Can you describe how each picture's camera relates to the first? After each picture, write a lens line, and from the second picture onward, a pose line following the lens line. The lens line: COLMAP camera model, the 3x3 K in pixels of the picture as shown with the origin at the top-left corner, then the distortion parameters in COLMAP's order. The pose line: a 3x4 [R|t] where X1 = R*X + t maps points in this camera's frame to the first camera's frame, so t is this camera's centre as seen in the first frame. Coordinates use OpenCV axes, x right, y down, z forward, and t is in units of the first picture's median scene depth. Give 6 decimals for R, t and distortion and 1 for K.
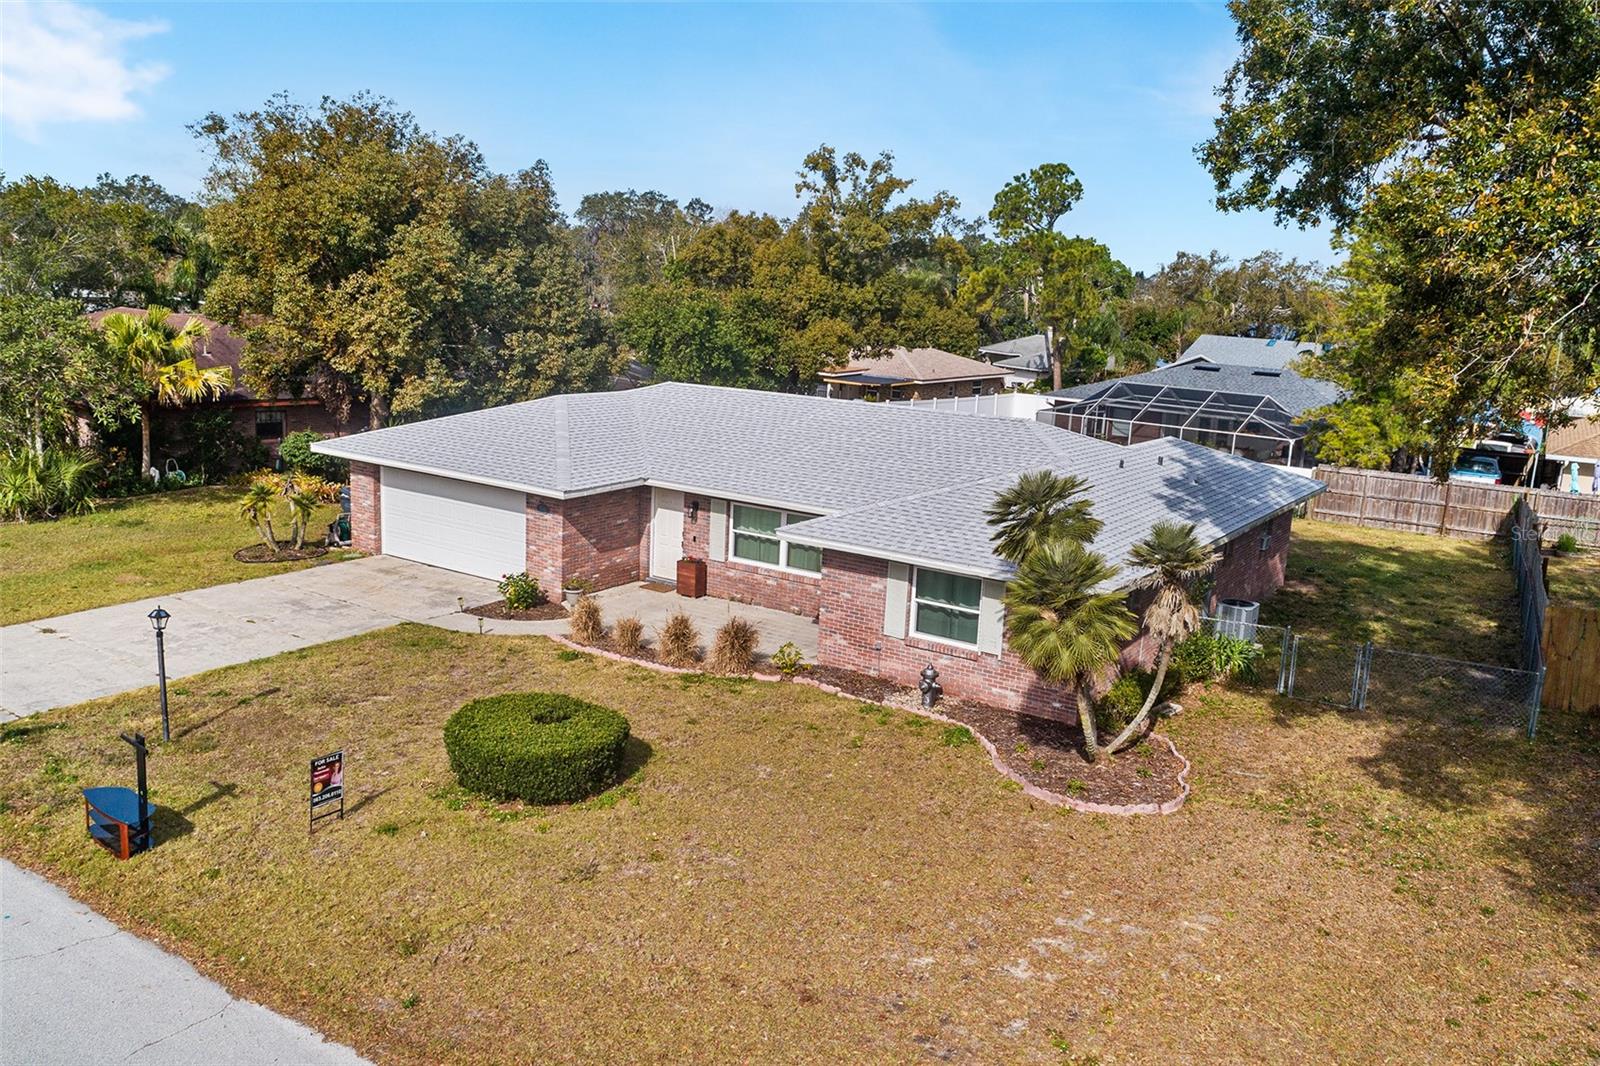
lens RADIAL K [[1259.1, 0, 795.2], [0, 1259.1, 539.9], [0, 0, 1]] dist [-0.014131, 0.001856]
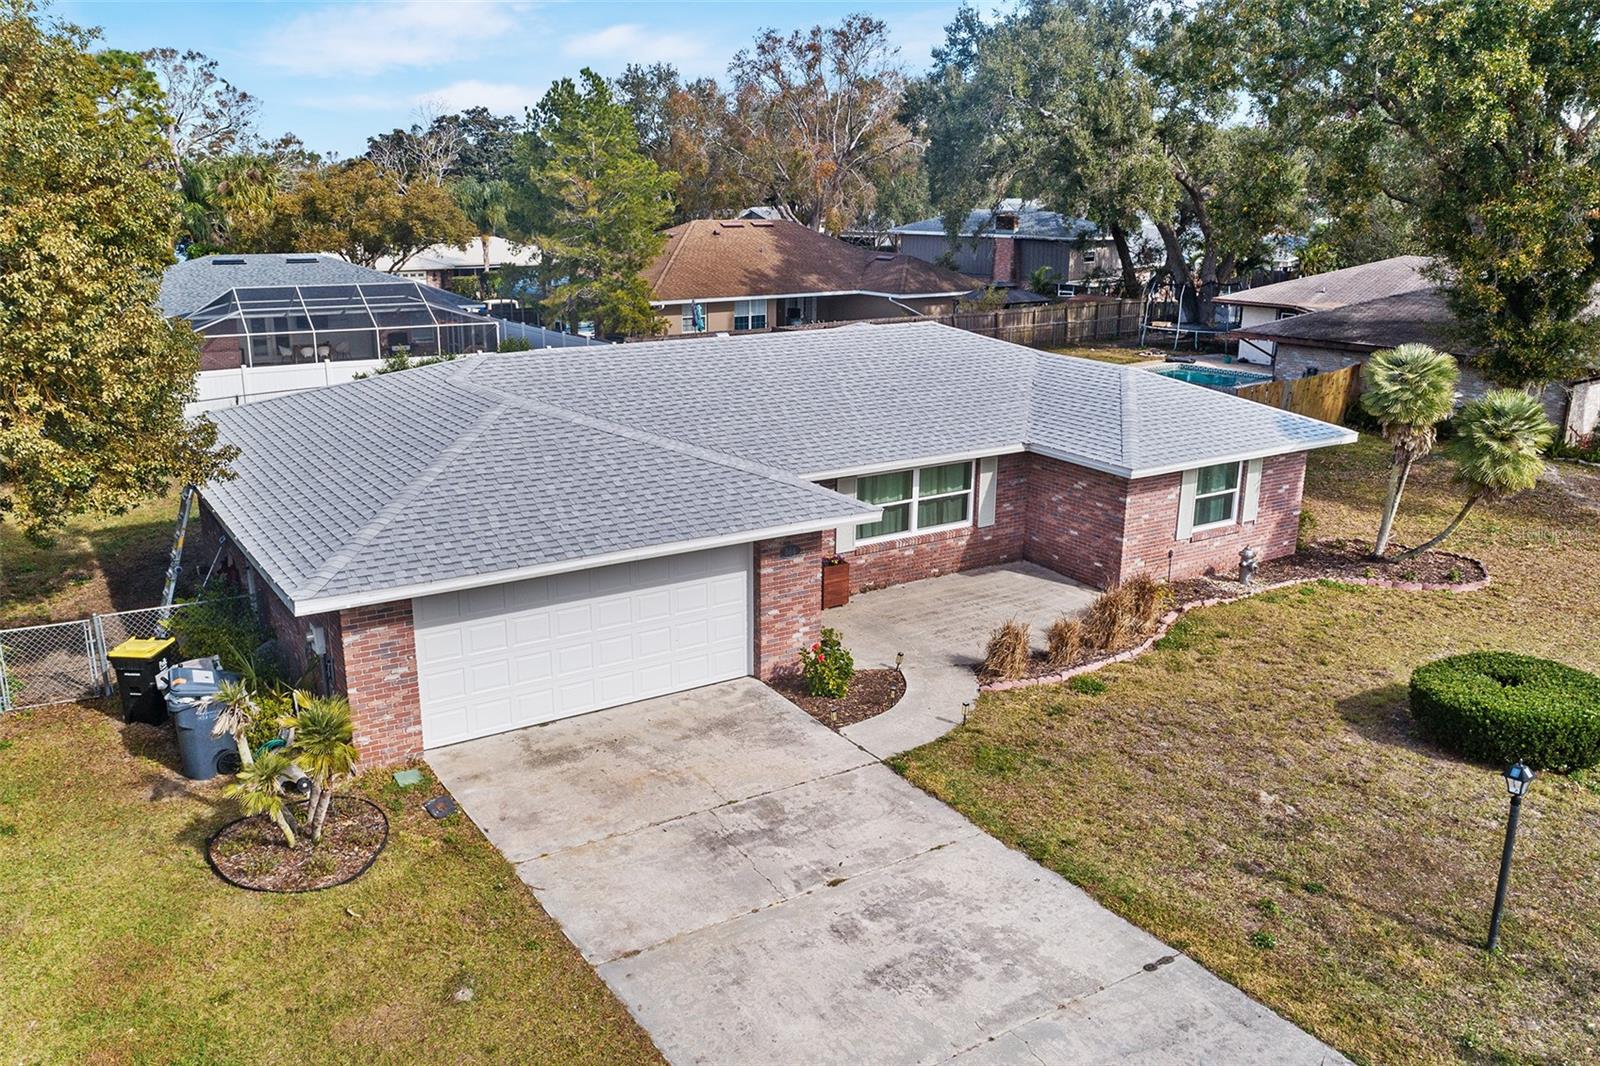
lens RADIAL K [[1259.1, 0, 795.2], [0, 1259.1, 539.9], [0, 0, 1]] dist [-0.014131, 0.001856]
pose [[0.400924, -0.296732, 0.866724, -0.876368], [0.199021, 0.951706, 0.233765, -0.211063], [-0.894232, 0.078775, 0.440618, 0.762301]]
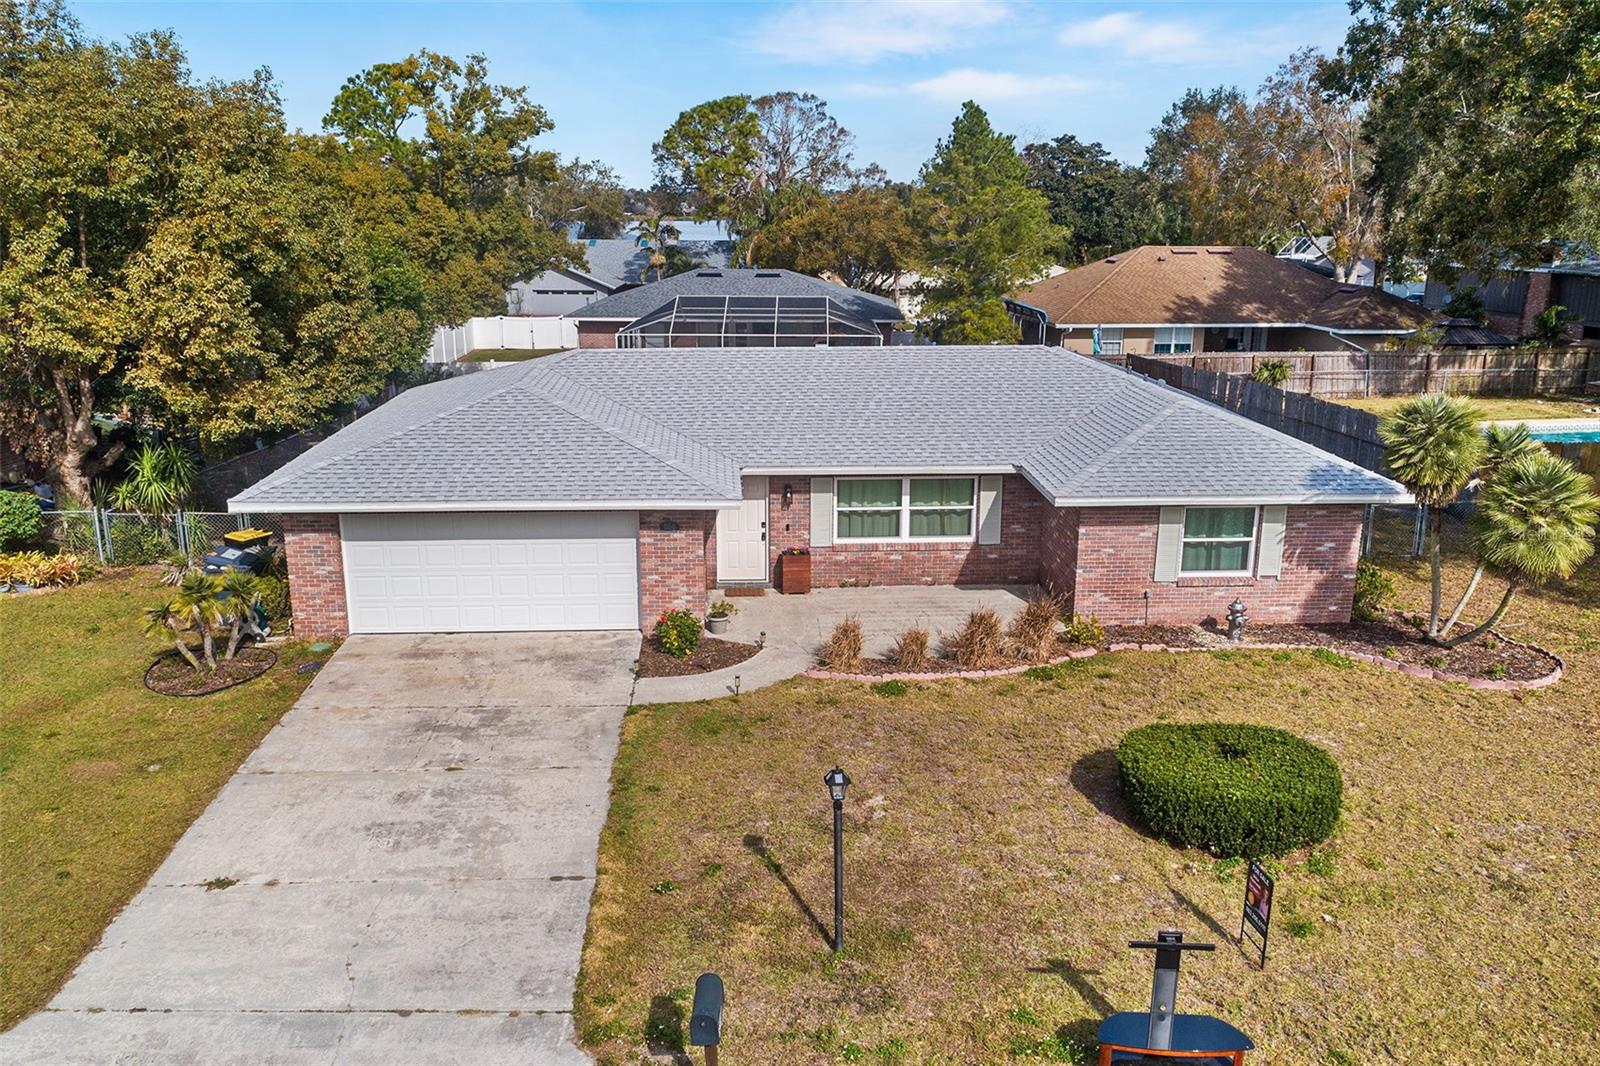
lens RADIAL K [[1259.1, 0, 795.2], [0, 1259.1, 539.9], [0, 0, 1]] dist [-0.014131, 0.001856]
pose [[0.799217, -0.200962, 0.566451, -0.648995], [0.157833, 0.979544, 0.124828, -0.113751], [-0.579949, -0.010360, 0.814587, 0.335867]]
